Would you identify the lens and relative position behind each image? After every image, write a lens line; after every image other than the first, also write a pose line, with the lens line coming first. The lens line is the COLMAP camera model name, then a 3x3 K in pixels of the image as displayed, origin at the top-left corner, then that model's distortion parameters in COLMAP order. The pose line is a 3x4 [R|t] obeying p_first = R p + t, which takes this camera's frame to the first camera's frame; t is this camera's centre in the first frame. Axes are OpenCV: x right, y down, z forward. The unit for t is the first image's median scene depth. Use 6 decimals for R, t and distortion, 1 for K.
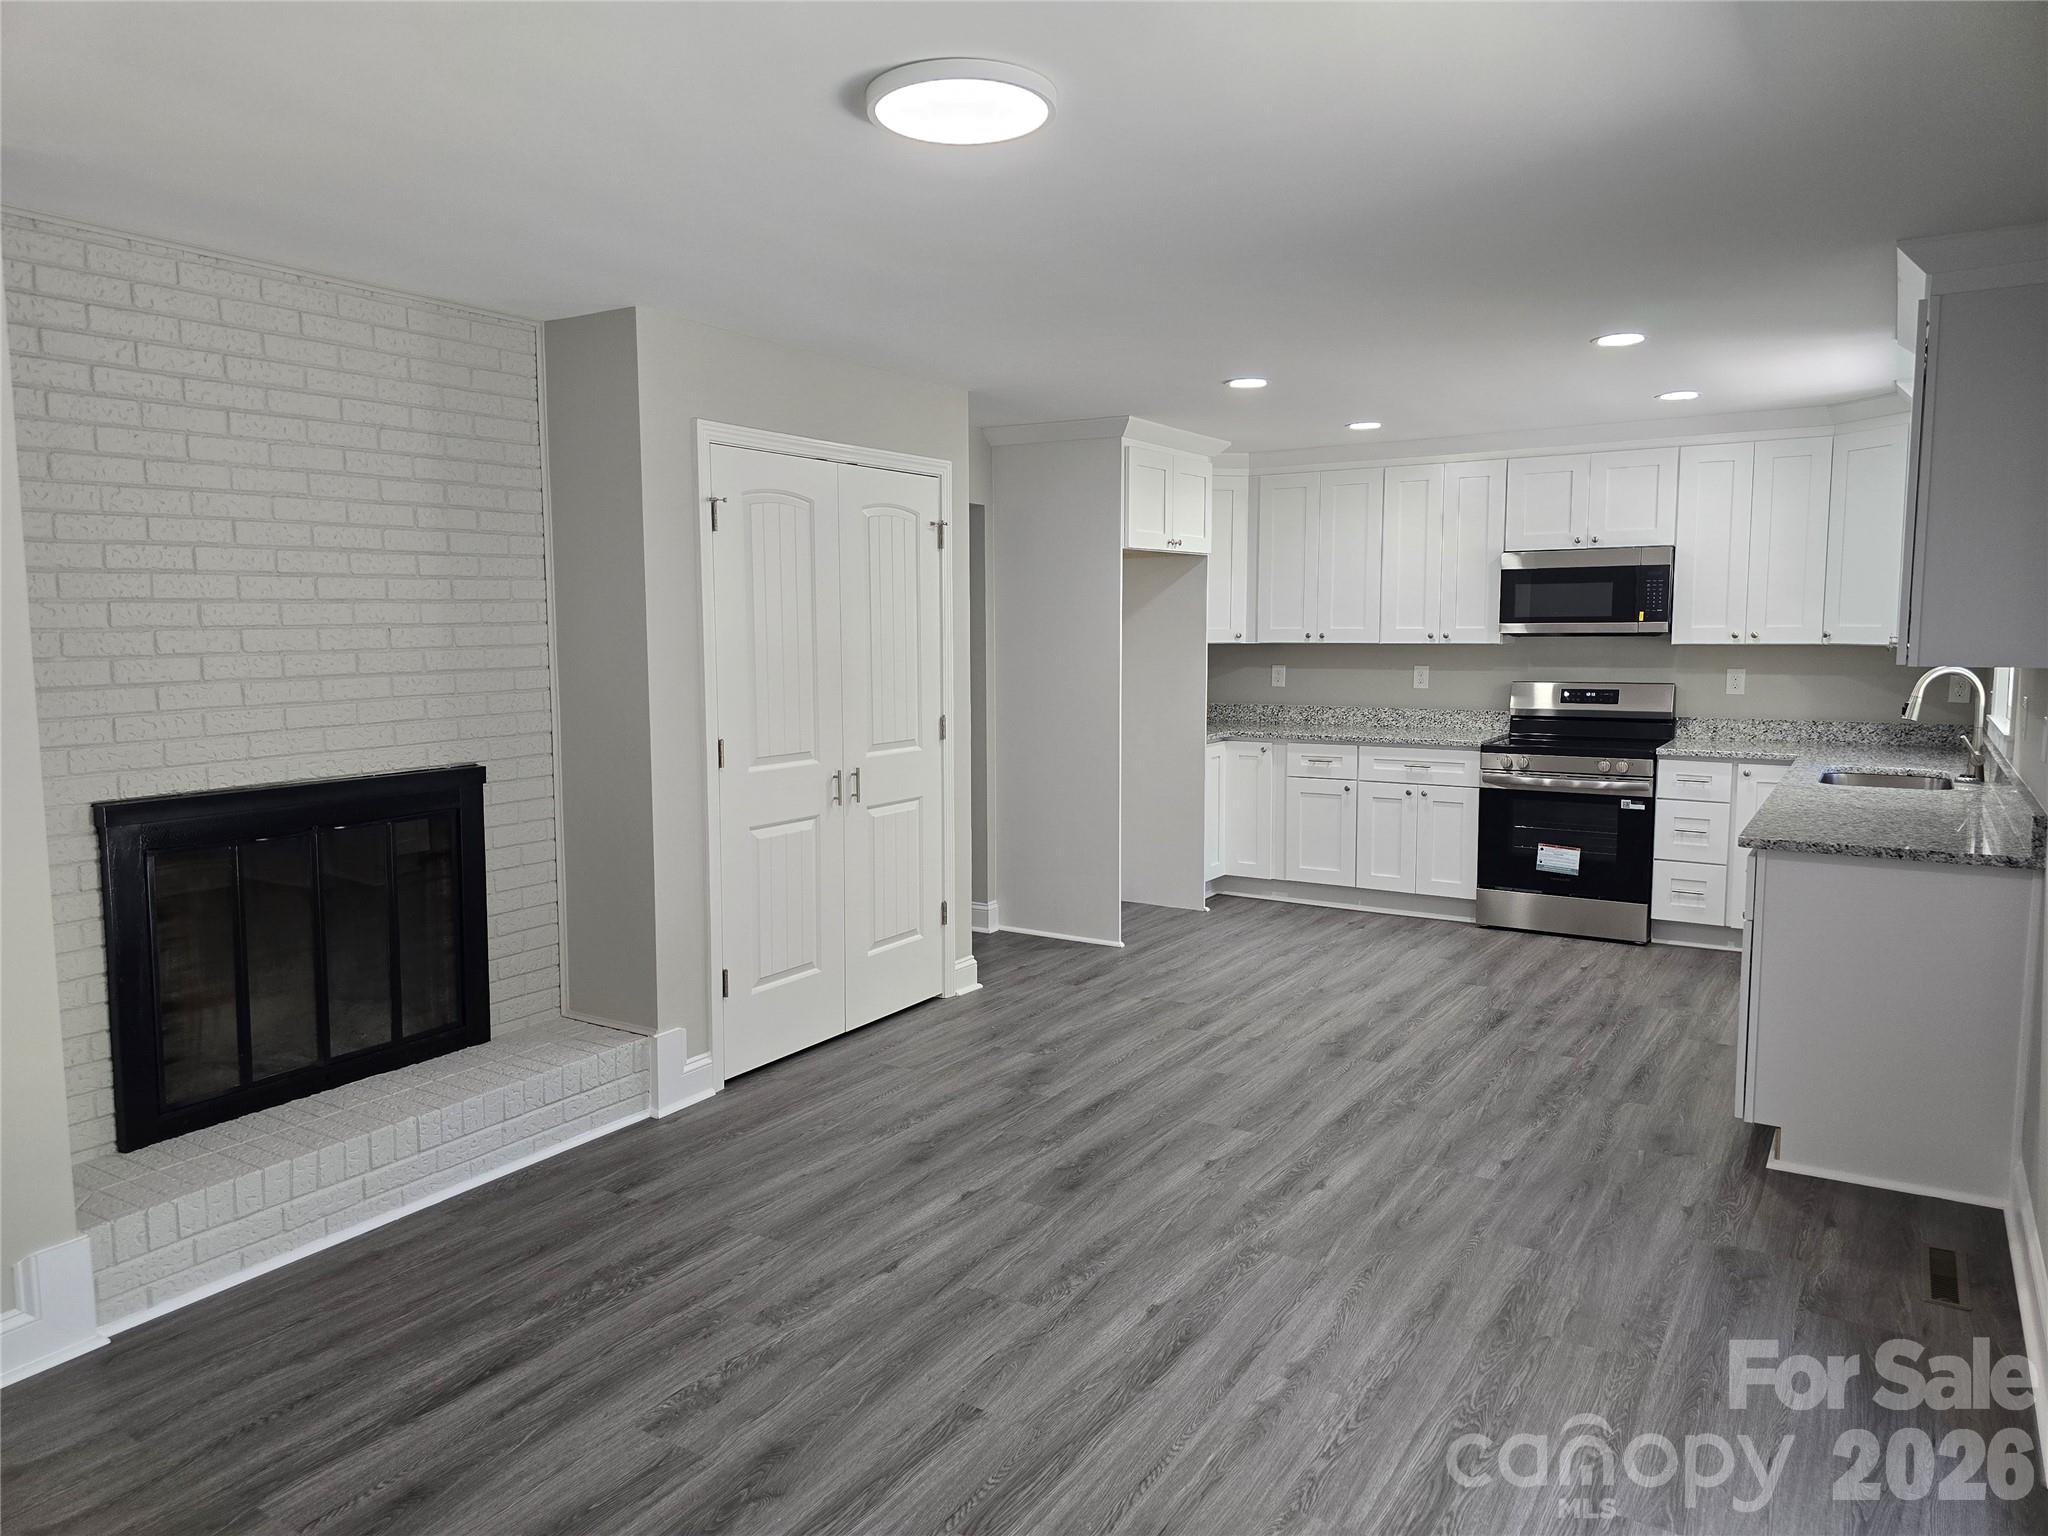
lens RADIAL K [[1385.7, 0, 1010.1], [0, 1385.7, 762.0], [0, 0, 1]] dist [0.067170, -0.025336]
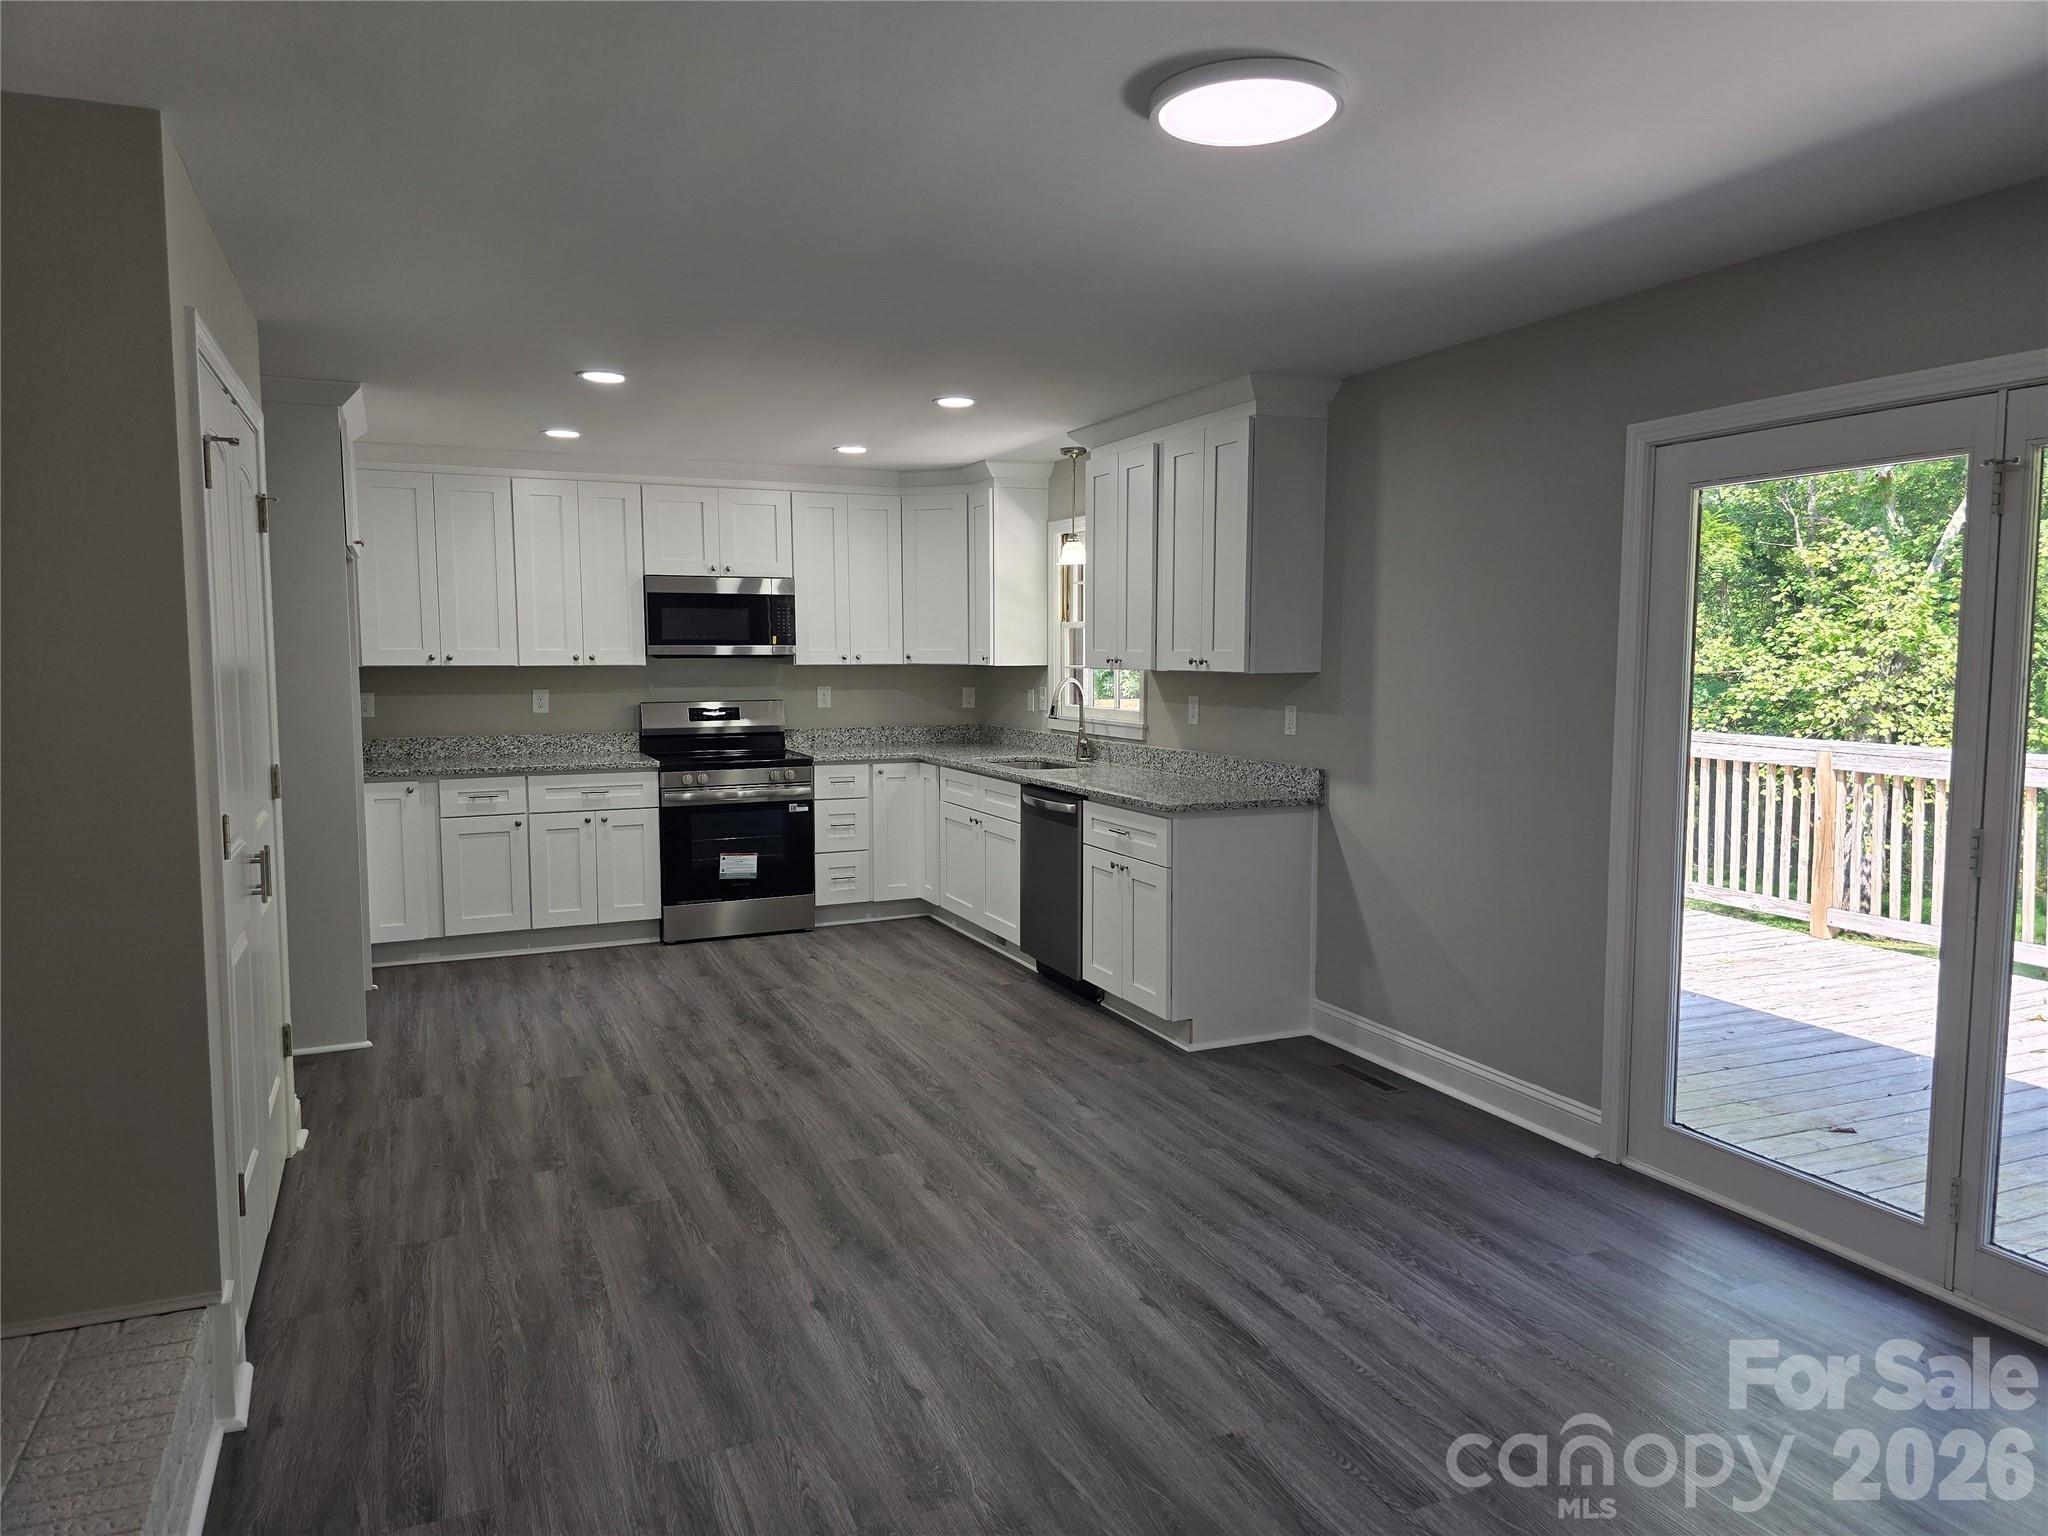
lens RADIAL K [[1385.7, 0, 1016.9], [0, 1385.7, 768.8], [0, 0, 1]] dist [0.067170, -0.025336]
pose [[0.556694, -0.071422, 0.827641, -0.433299], [0.083630, 0.996054, 0.029703, -0.021598], [-0.826497, 0.052680, 0.560471, 0.268136]]
